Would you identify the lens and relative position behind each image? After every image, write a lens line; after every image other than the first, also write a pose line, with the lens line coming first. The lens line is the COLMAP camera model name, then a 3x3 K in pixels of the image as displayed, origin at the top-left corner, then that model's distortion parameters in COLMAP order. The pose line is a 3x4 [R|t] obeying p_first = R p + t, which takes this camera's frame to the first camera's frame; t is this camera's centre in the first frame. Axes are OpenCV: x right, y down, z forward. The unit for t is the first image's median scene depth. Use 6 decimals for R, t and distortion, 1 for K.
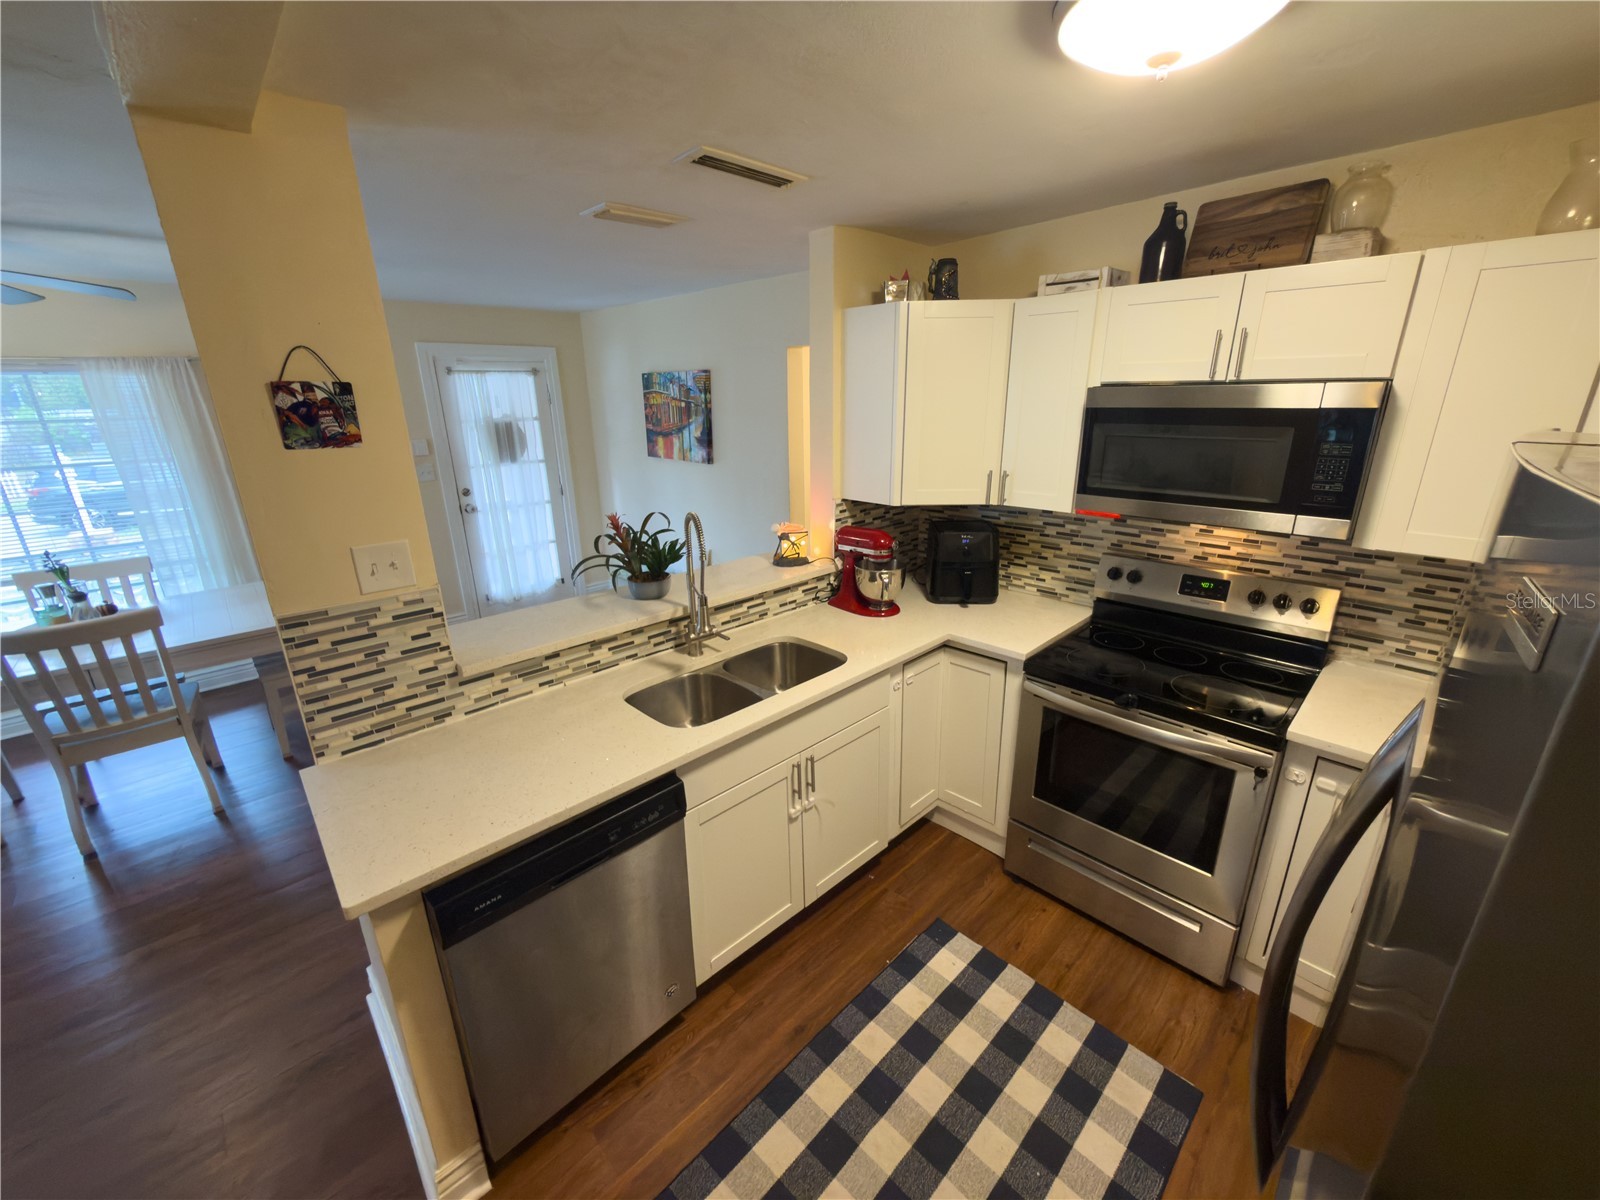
lens RADIAL K [[634.7, 0, 802.8], [0, 634.7, 600.0], [0, 0, 1]] dist [-0.001218, -0.000167]
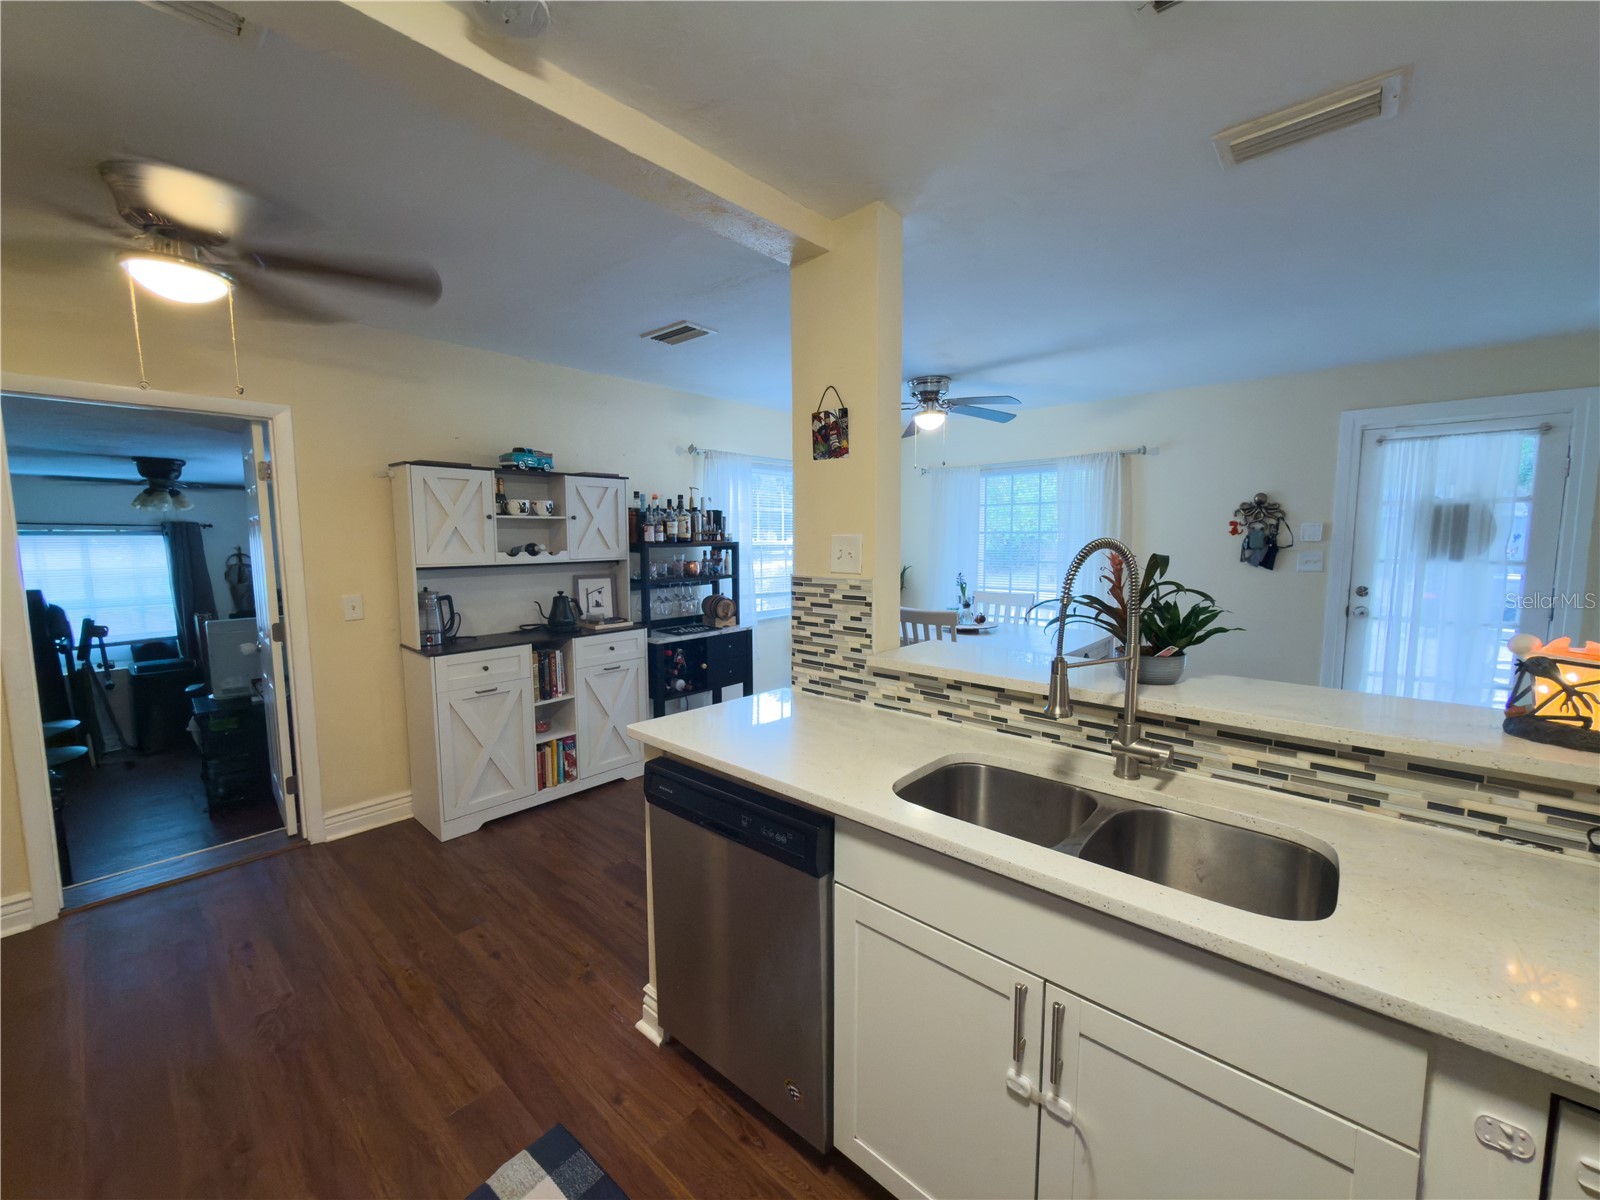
lens RADIAL K [[634.7, 0, 802.8], [0, 634.7, 600.0], [0, 0, 1]] dist [-0.001218, -0.000167]
pose [[0.077844, 0.115558, -0.990246, 0.396314], [-0.307820, 0.947516, 0.086373, -0.033753], [0.948255, 0.298094, 0.109329, 0.569343]]
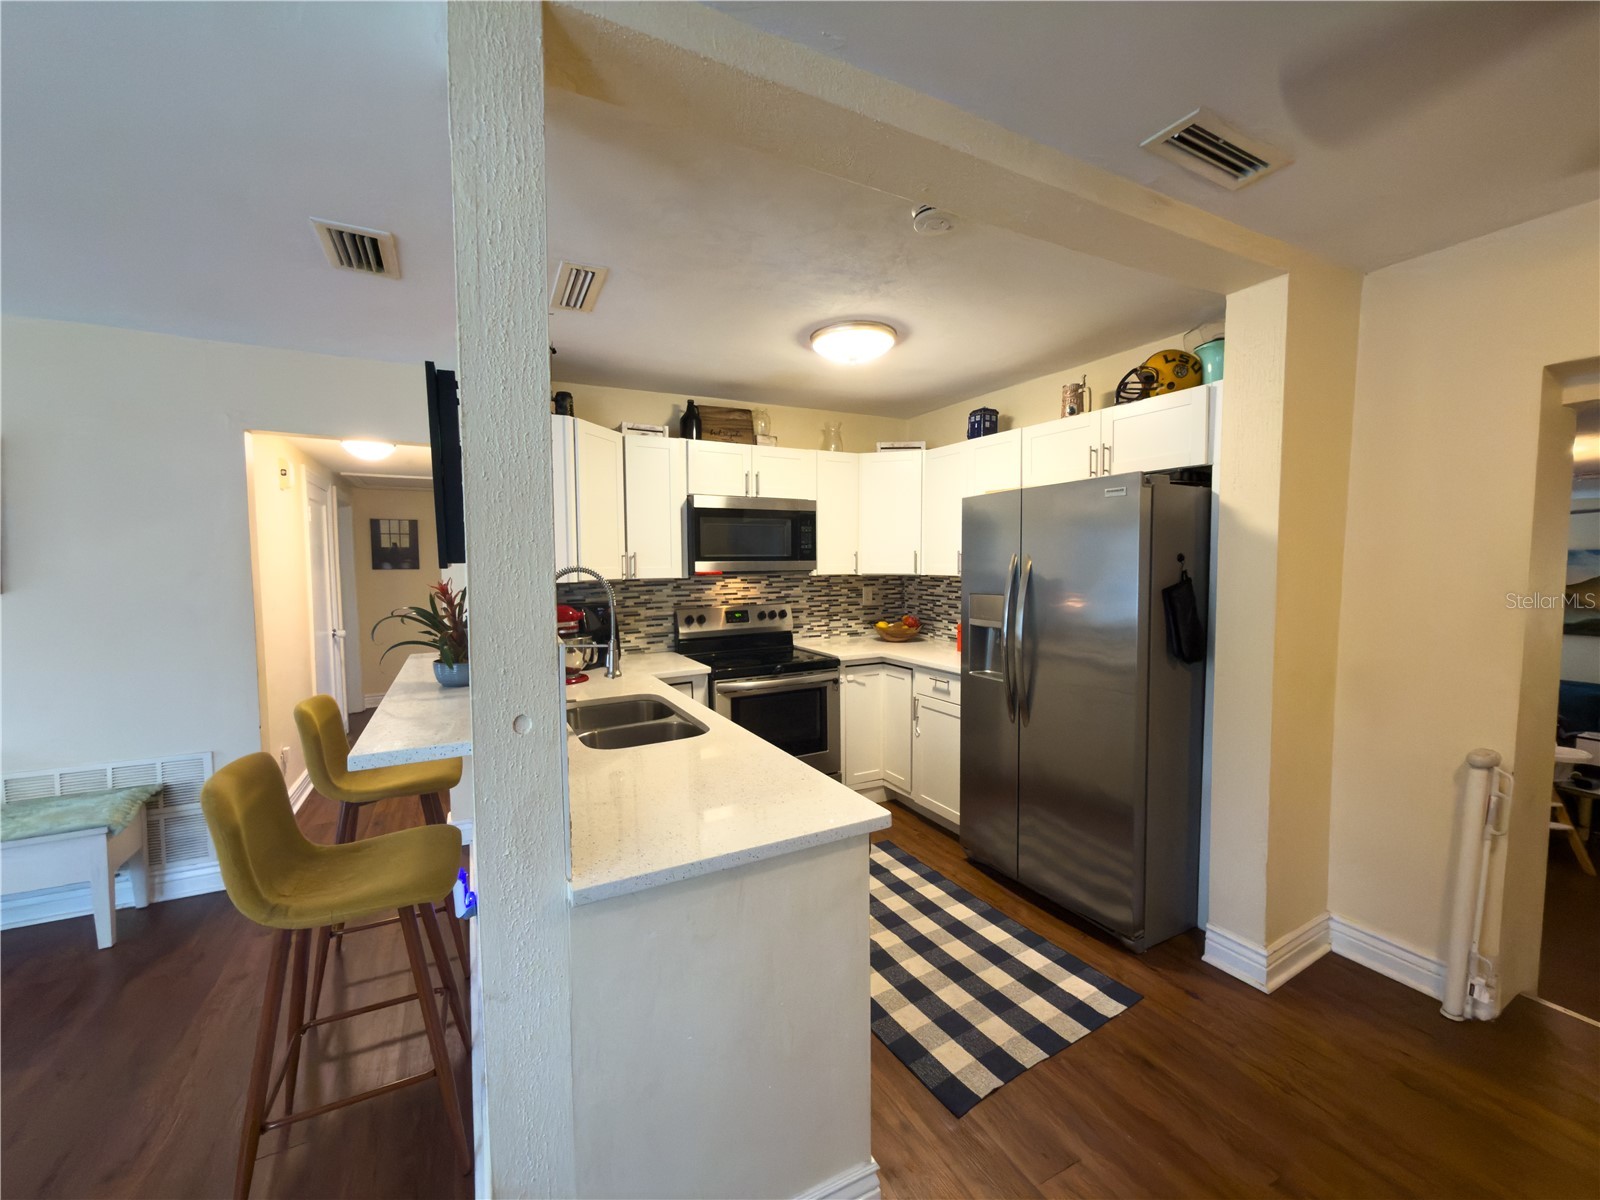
lens RADIAL K [[634.7, 0, 802.8], [0, 634.7, 600.0], [0, 0, 1]] dist [-0.001218, -0.000167]
pose [[0.266840, -0.046034, 0.962641, -0.923029], [0.301886, 0.952581, -0.038128, 0.053571], [-0.915239, 0.300782, 0.268083, 0.362220]]
